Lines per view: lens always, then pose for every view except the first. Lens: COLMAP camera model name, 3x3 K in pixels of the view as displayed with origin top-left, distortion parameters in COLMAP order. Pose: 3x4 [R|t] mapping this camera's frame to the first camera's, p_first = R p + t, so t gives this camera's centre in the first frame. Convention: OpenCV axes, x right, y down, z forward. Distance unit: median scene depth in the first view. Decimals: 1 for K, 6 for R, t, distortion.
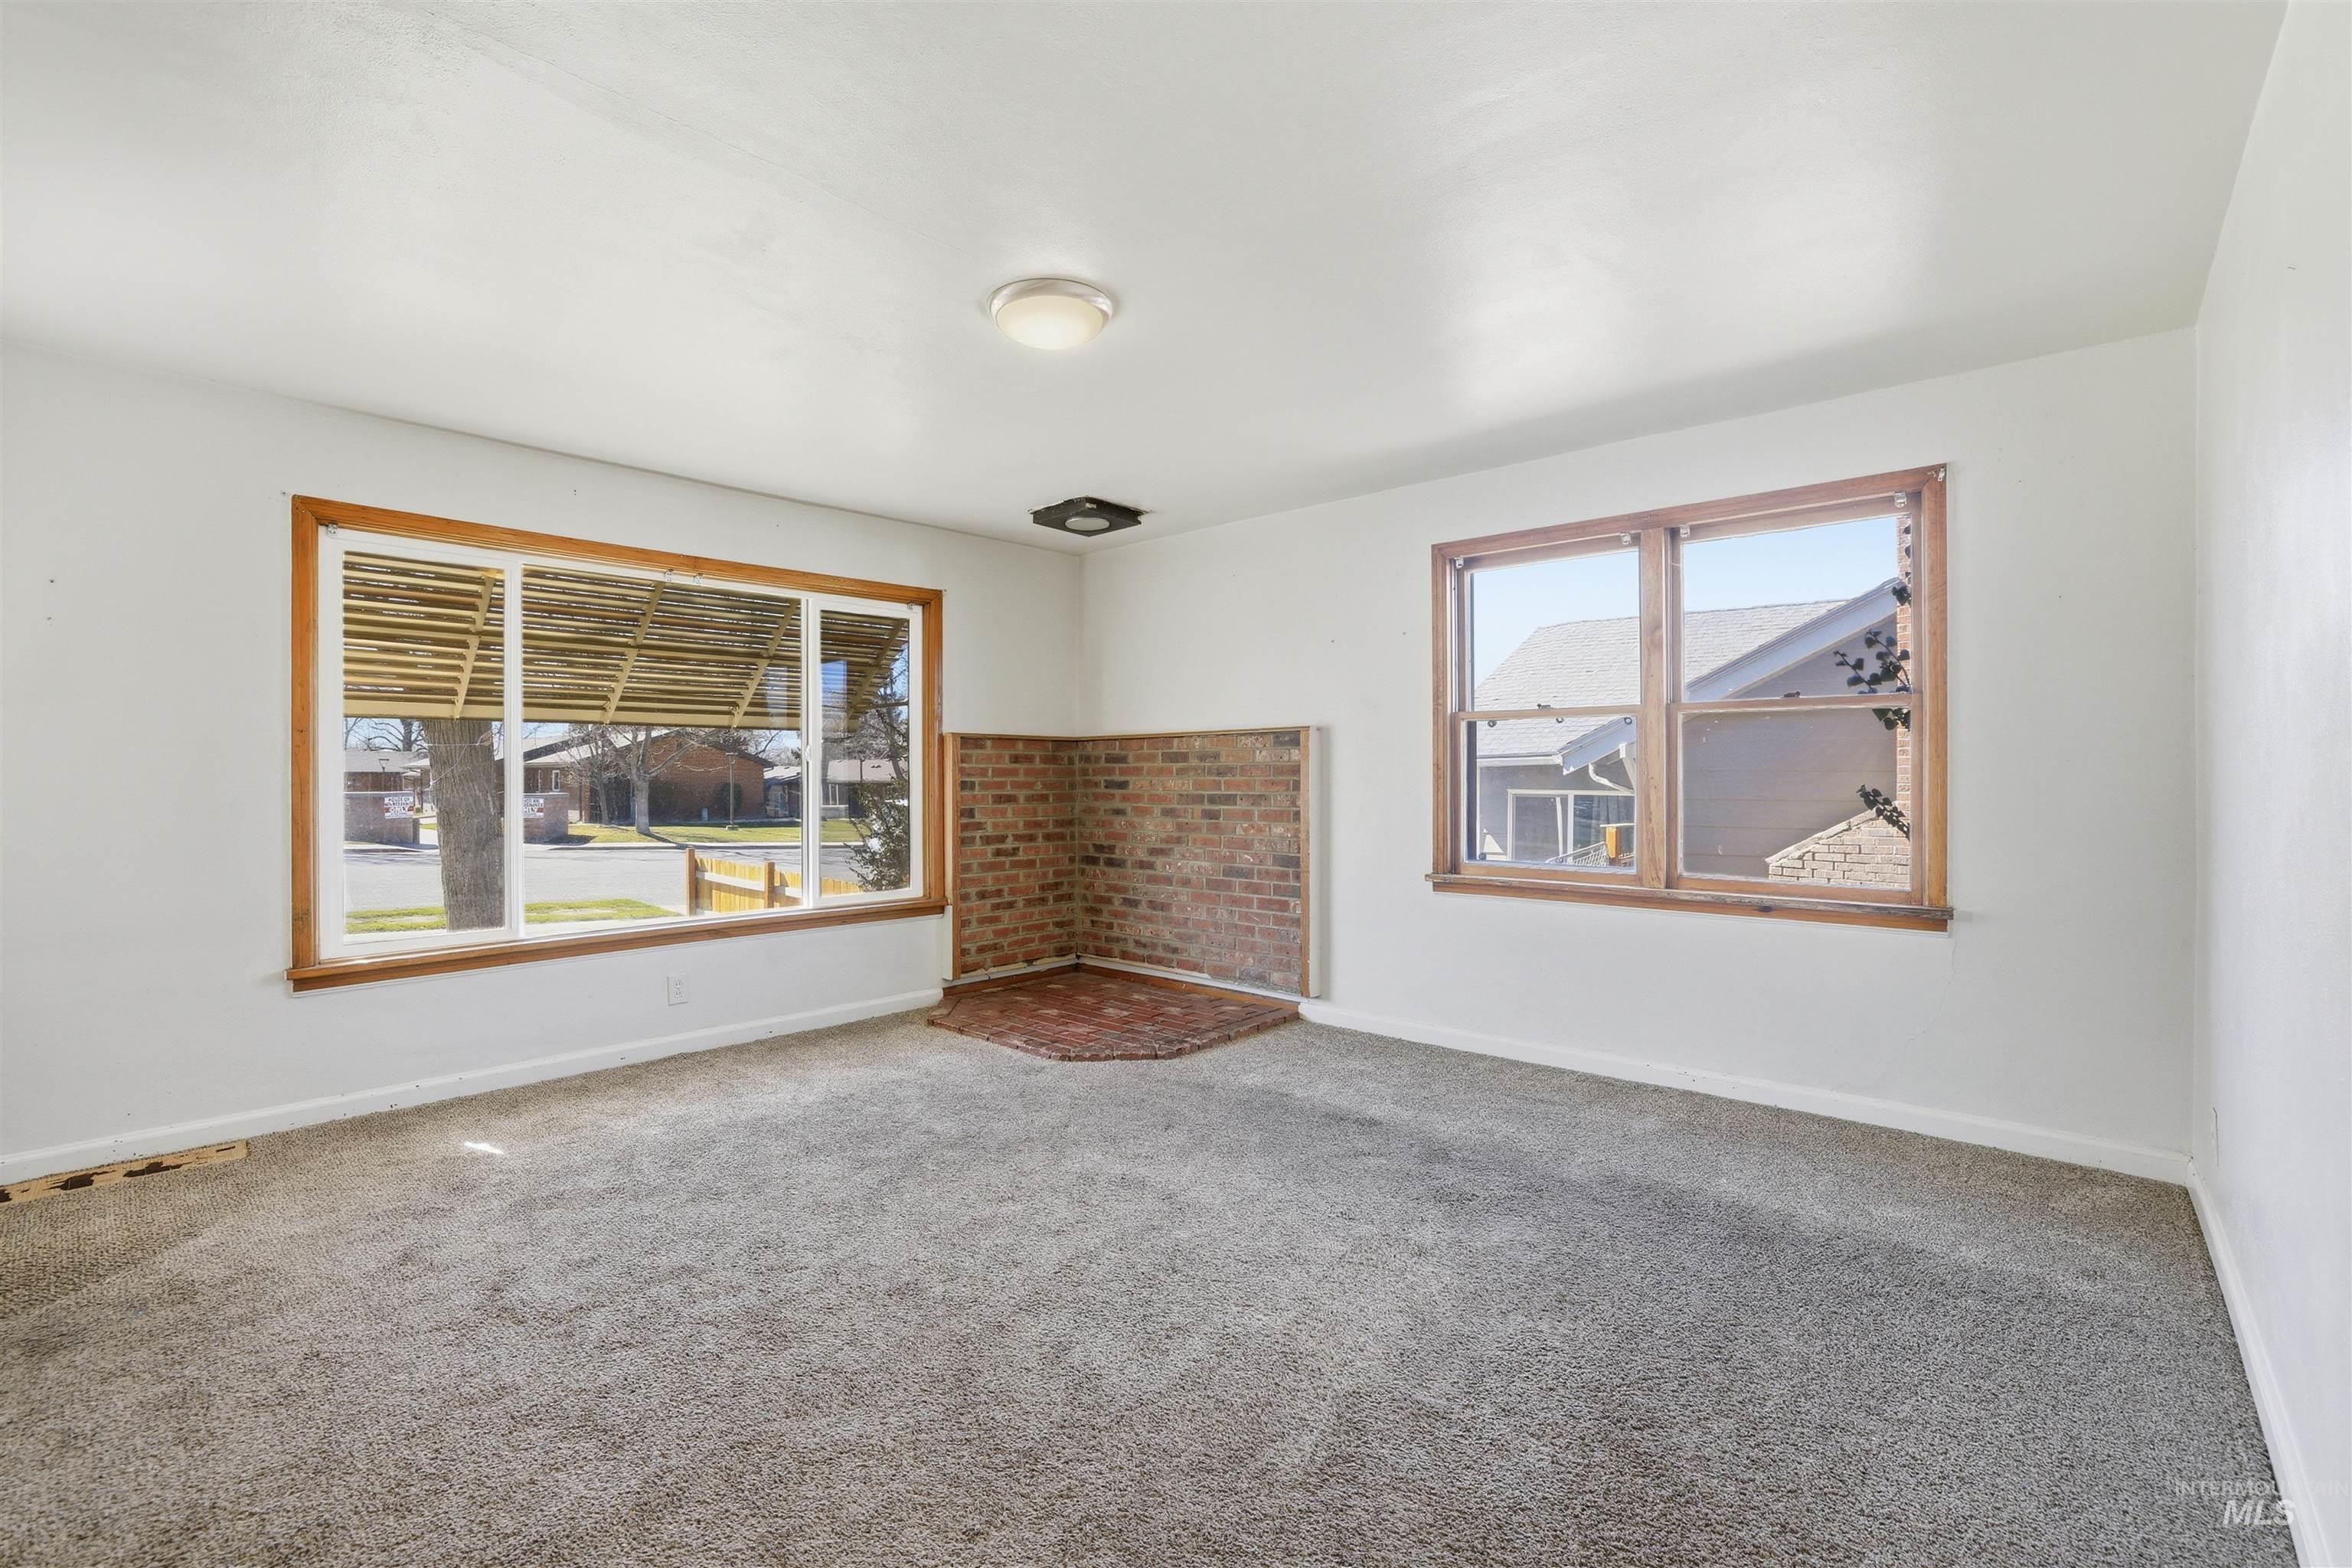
lens RADIAL K [[1037.7, 0, 1147.8], [0, 1037.7, 777.0], [0, 0, 1]] dist [-0.023731, 0.000488]
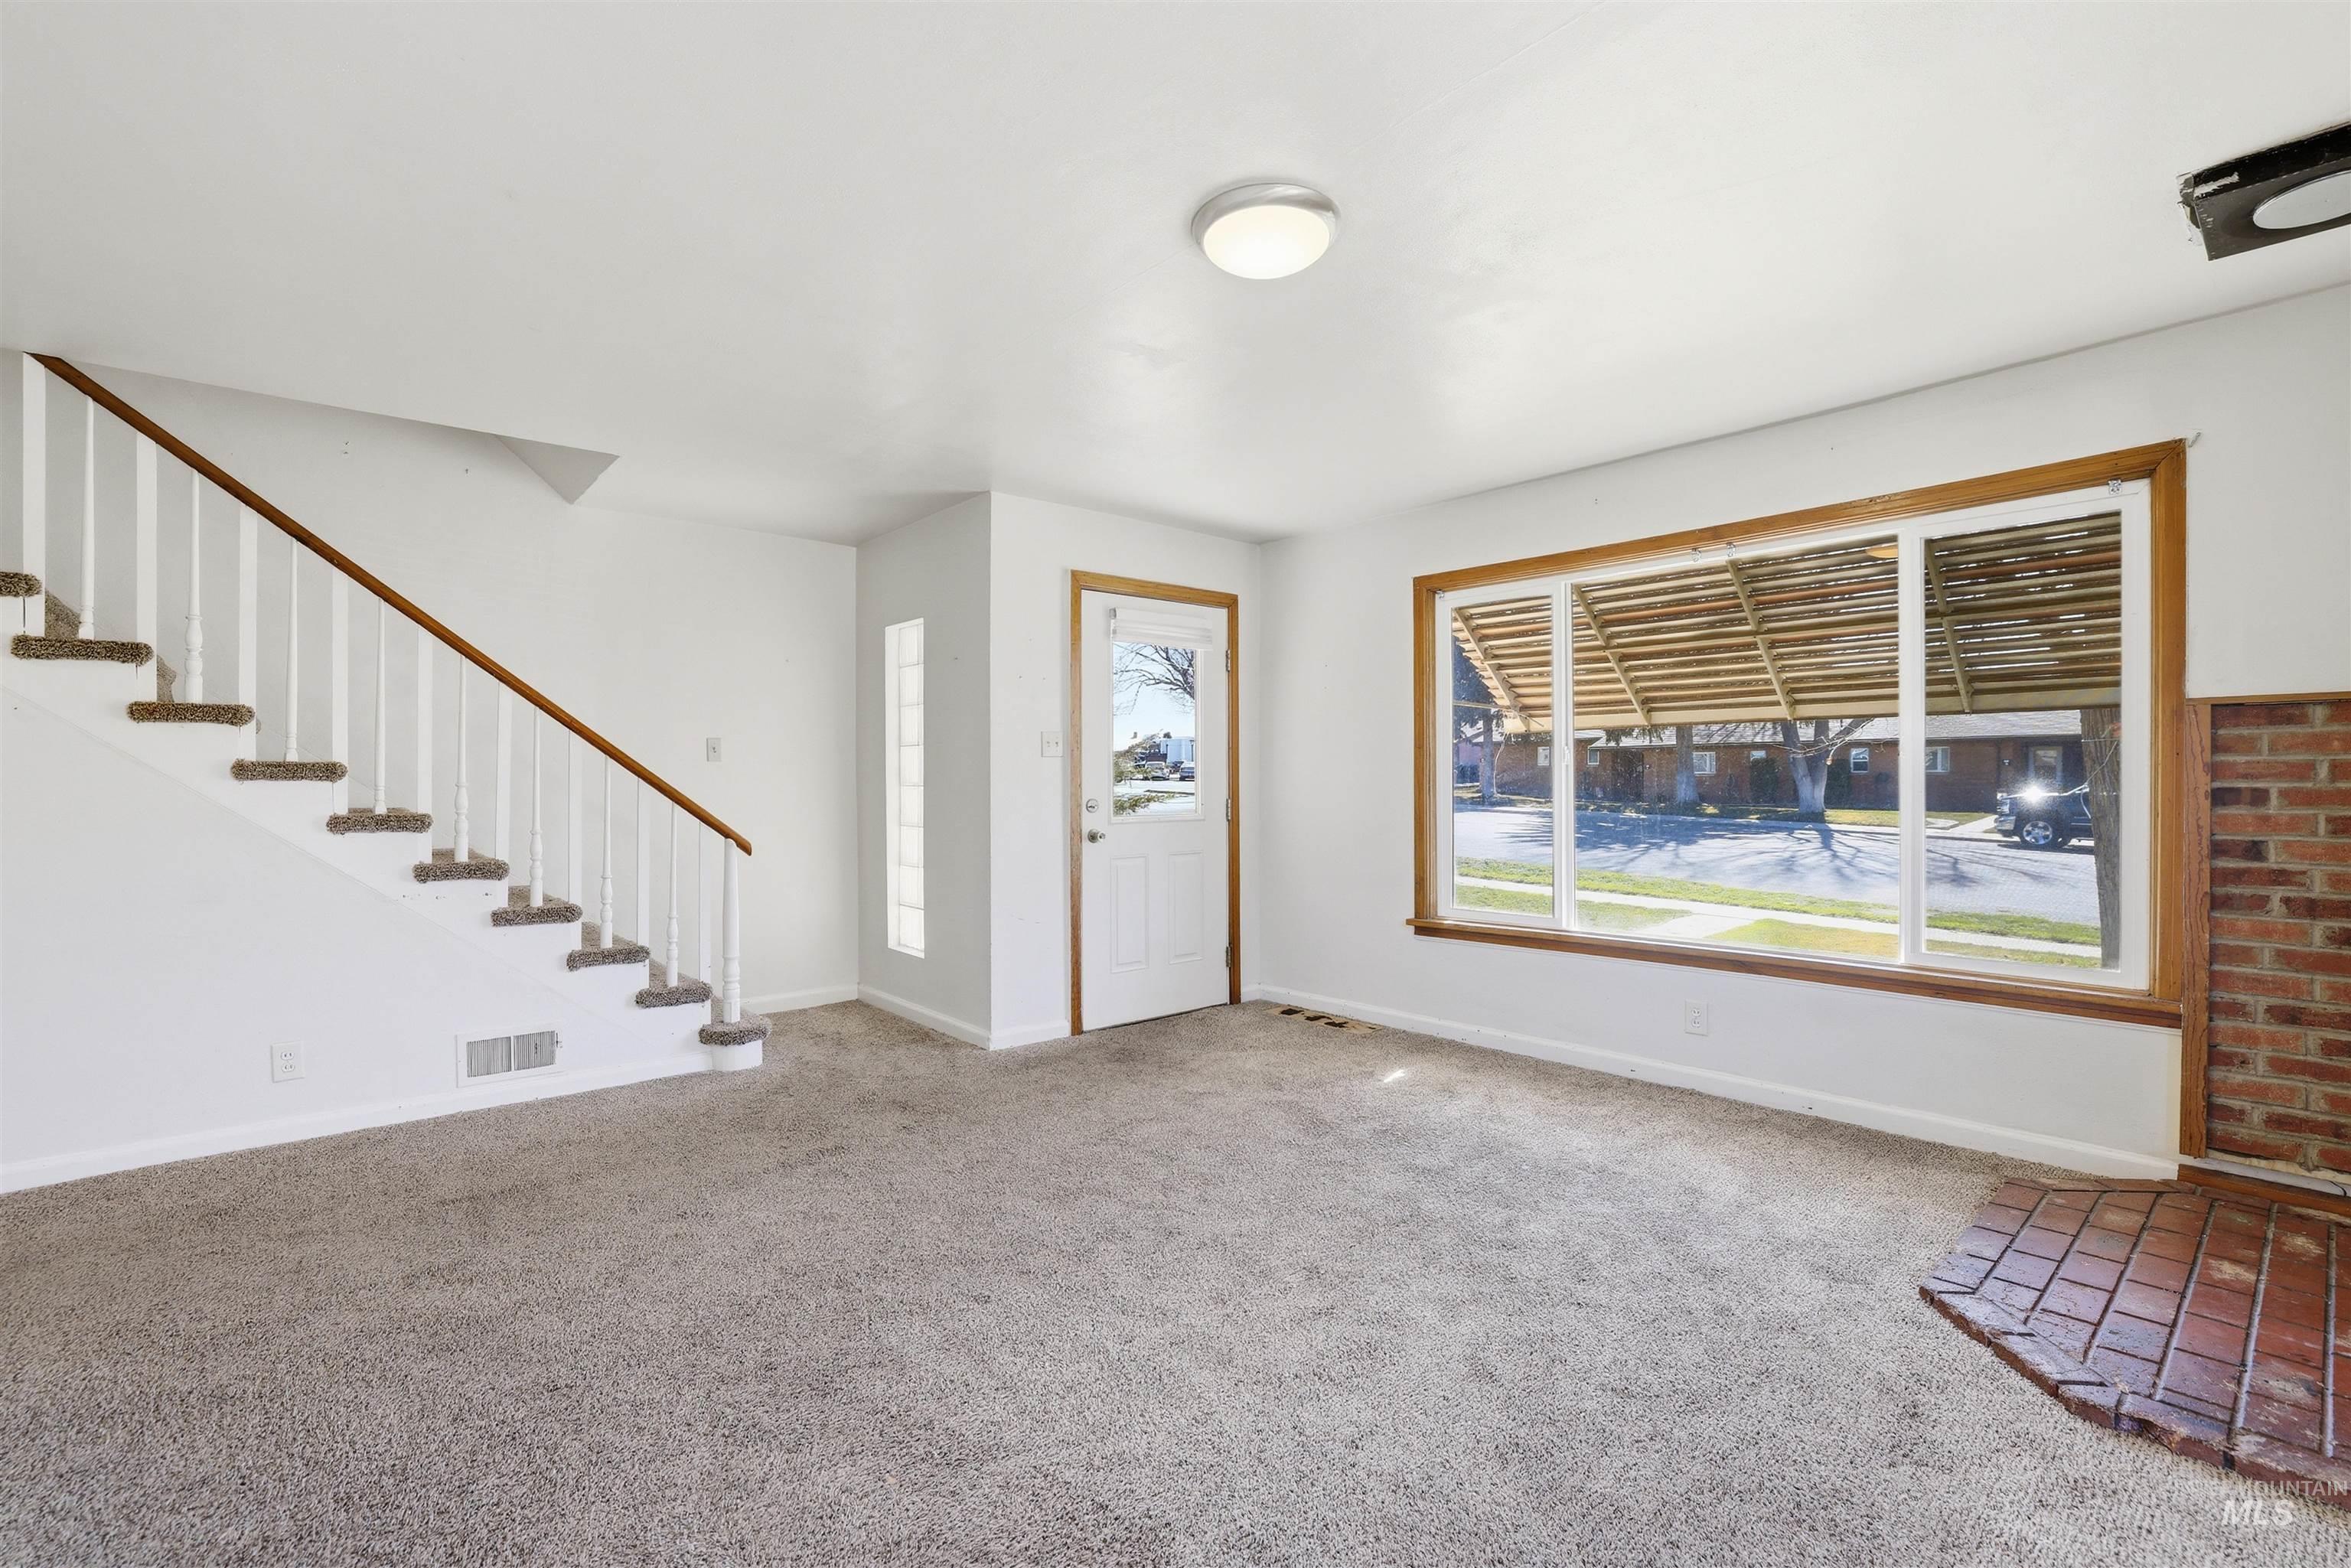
lens RADIAL K [[1037.2, 0, 1147.3], [0, 1037.2, 777.0], [0, 0, 1]] dist [-0.023731, 0.000488]
pose [[-0.125282, -0.000263, -0.992121, 0.478830], [0.005762, 0.999983, -0.000993, -0.005158], [0.992104, -0.005841, -0.125278, 0.628410]]
